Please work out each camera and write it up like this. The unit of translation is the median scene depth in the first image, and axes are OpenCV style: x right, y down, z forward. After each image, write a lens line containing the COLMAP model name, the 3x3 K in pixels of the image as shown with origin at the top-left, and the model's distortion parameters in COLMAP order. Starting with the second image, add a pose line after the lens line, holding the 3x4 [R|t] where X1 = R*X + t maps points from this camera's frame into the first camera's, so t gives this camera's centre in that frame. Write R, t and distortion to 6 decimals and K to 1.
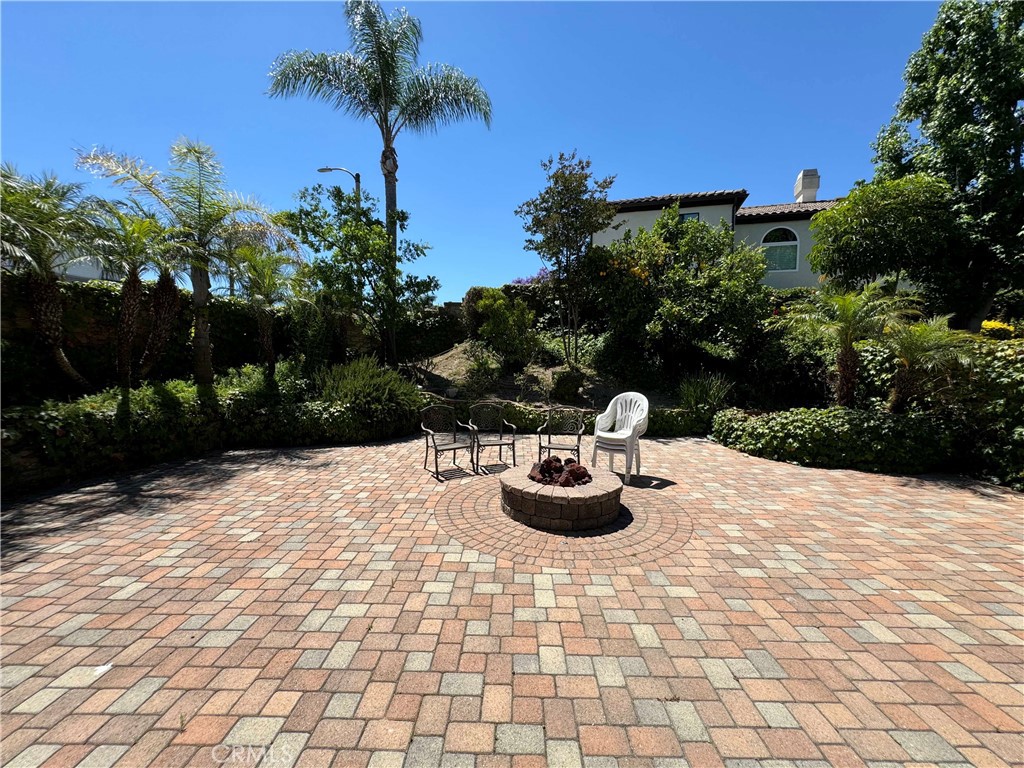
lens RADIAL K [[409.3, 0, 512.3], [0, 409.3, 381.8], [0, 0, 1]] dist [0.001859, 0.000356]
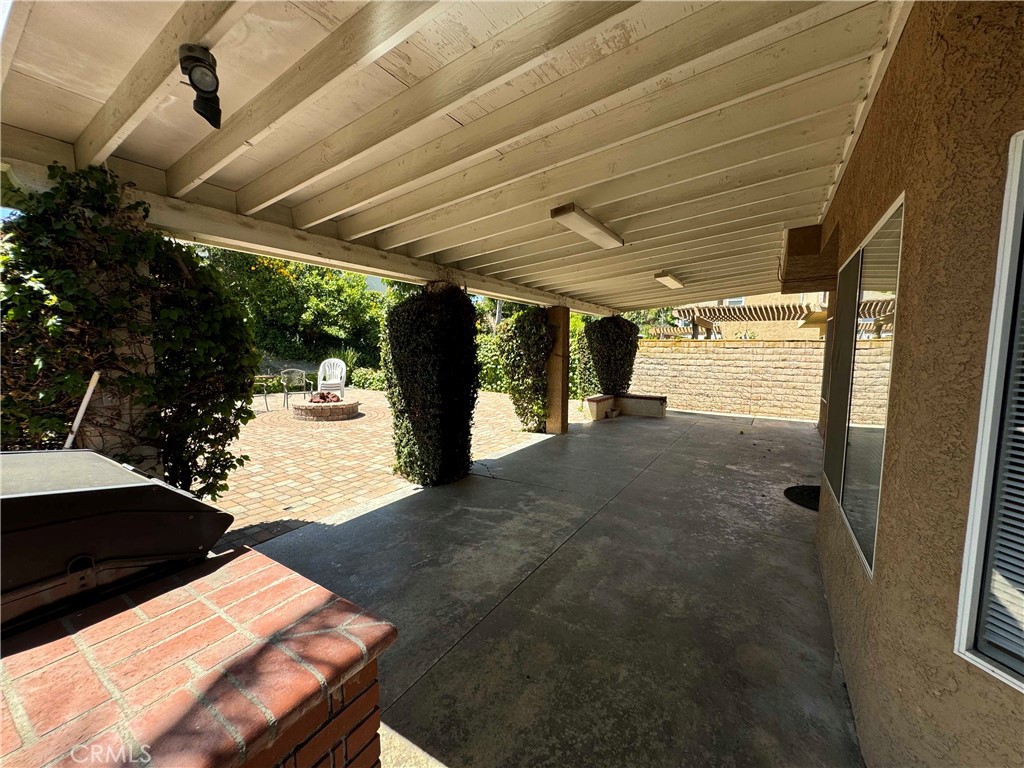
lens RADIAL K [[409.3, 0, 512.0], [0, 409.3, 385.7], [0, 0, 1]] dist [0.001859, 0.000356]
pose [[0.529333, -0.088393, 0.843797, -0.520385], [0.025889, 0.995778, 0.088073, 0.002863], [-0.848019, -0.024775, 0.529386, -0.392572]]
